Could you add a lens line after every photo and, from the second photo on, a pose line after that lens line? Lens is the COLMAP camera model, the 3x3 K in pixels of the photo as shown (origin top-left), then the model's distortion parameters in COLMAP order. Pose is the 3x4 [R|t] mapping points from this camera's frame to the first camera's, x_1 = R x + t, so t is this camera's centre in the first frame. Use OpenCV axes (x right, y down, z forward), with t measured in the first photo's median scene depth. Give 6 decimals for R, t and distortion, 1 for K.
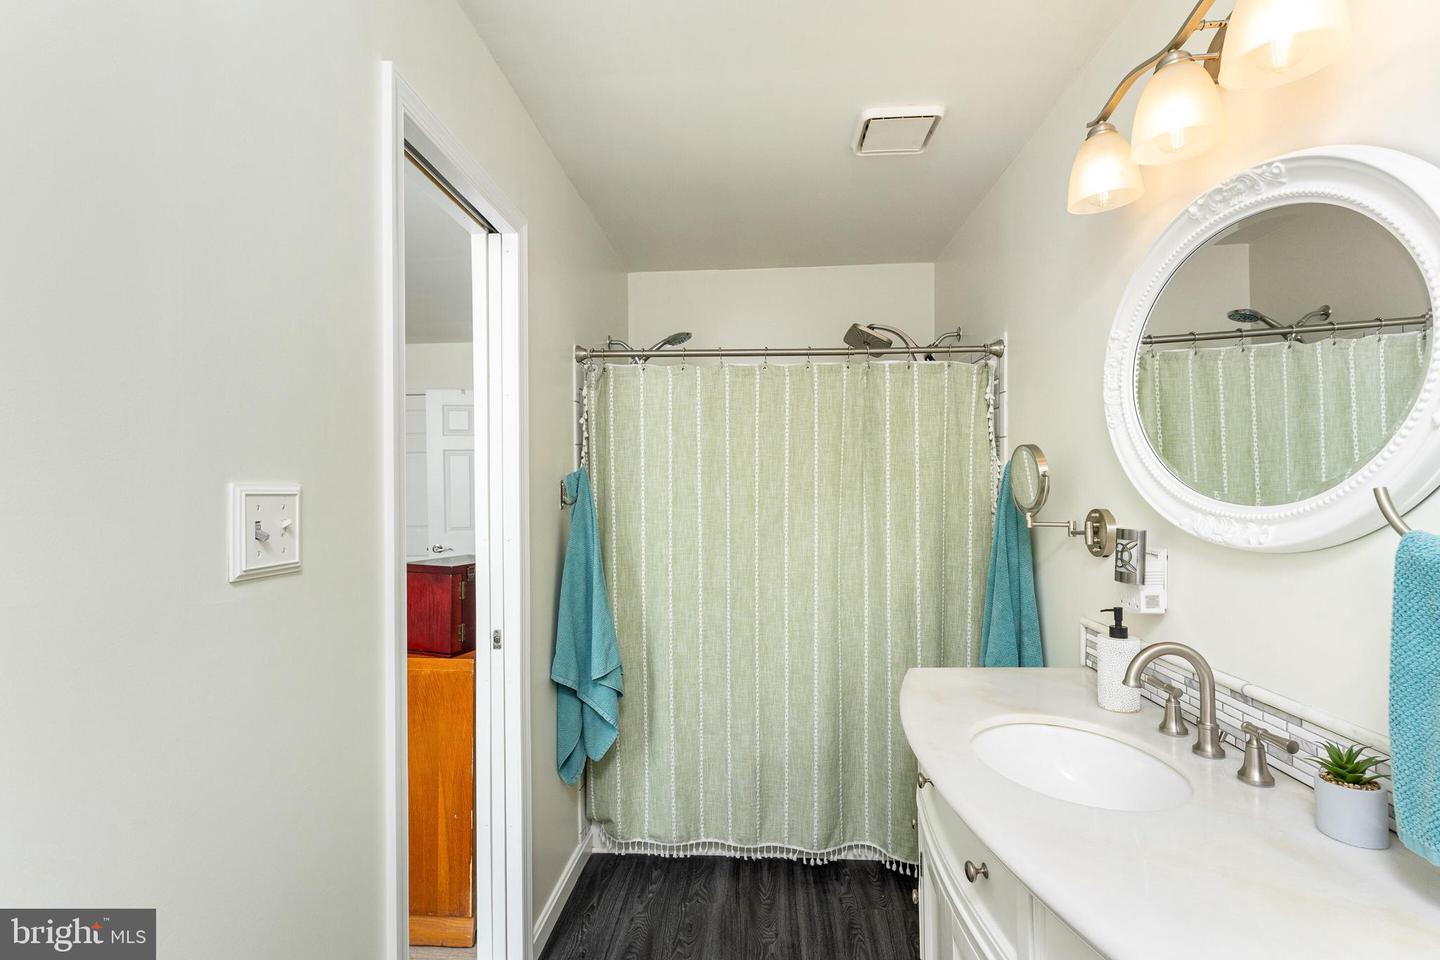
lens RADIAL K [[660.7, 0, 720.0], [0, 660.7, 480.0], [0, 0, 1]] dist [-0.001424, -0.000097]
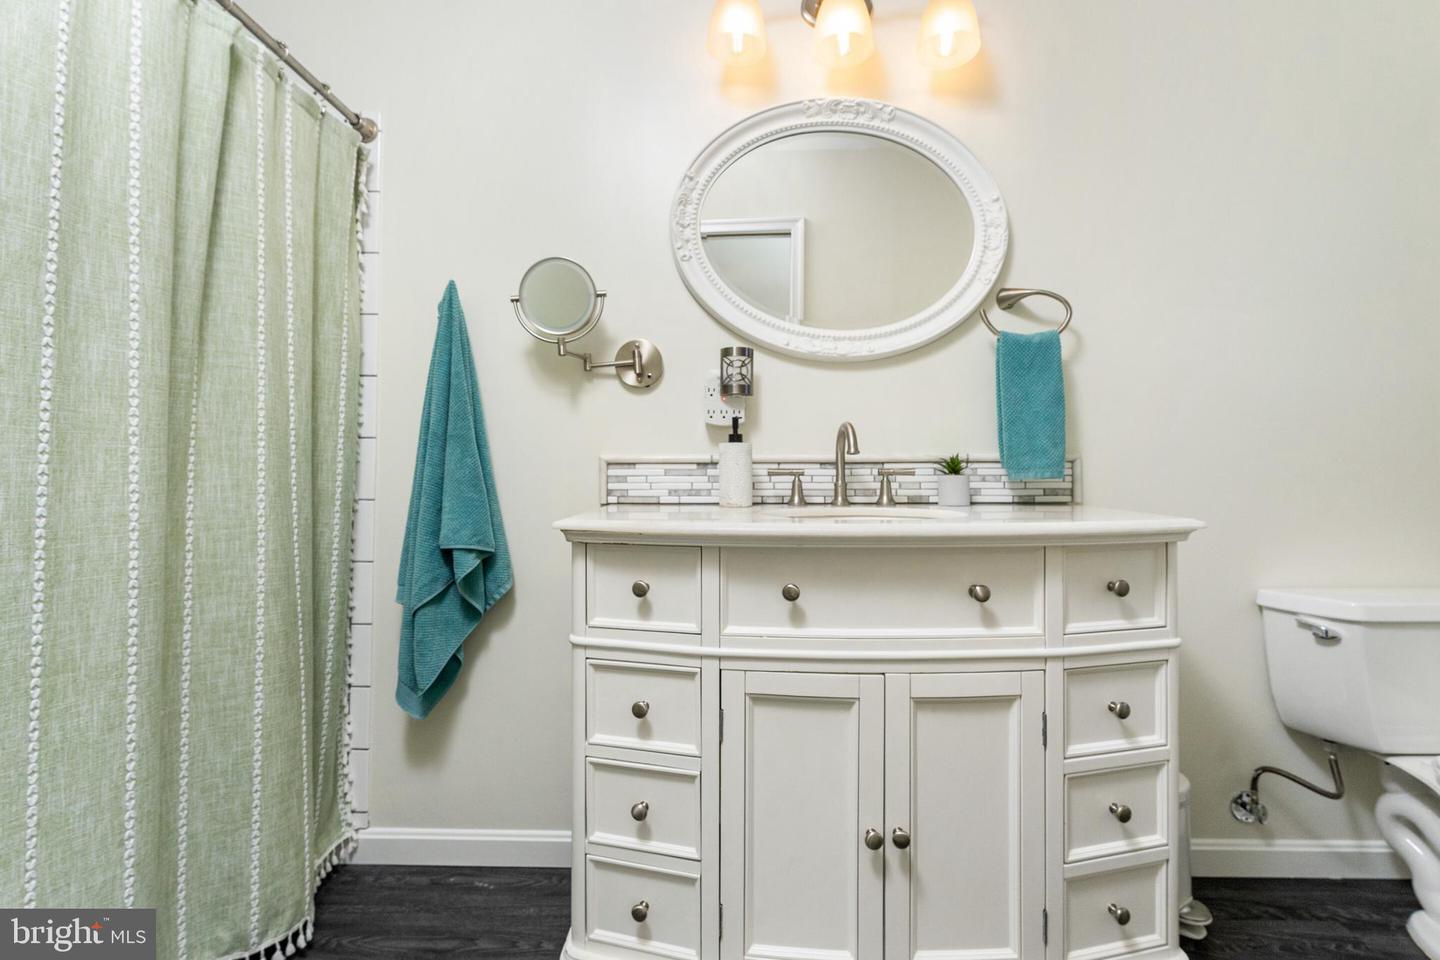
lens RADIAL K [[651.3, 0, 718.2], [0, 651.3, 470.6], [0, 0, 1]] dist [0.000447, 0.000165]
pose [[-0.048395, 0.012509, 0.998750, -0.493287], [-0.011533, 0.999848, -0.013082, 0.295558], [-0.998762, -0.012151, -0.048243, 1.074156]]
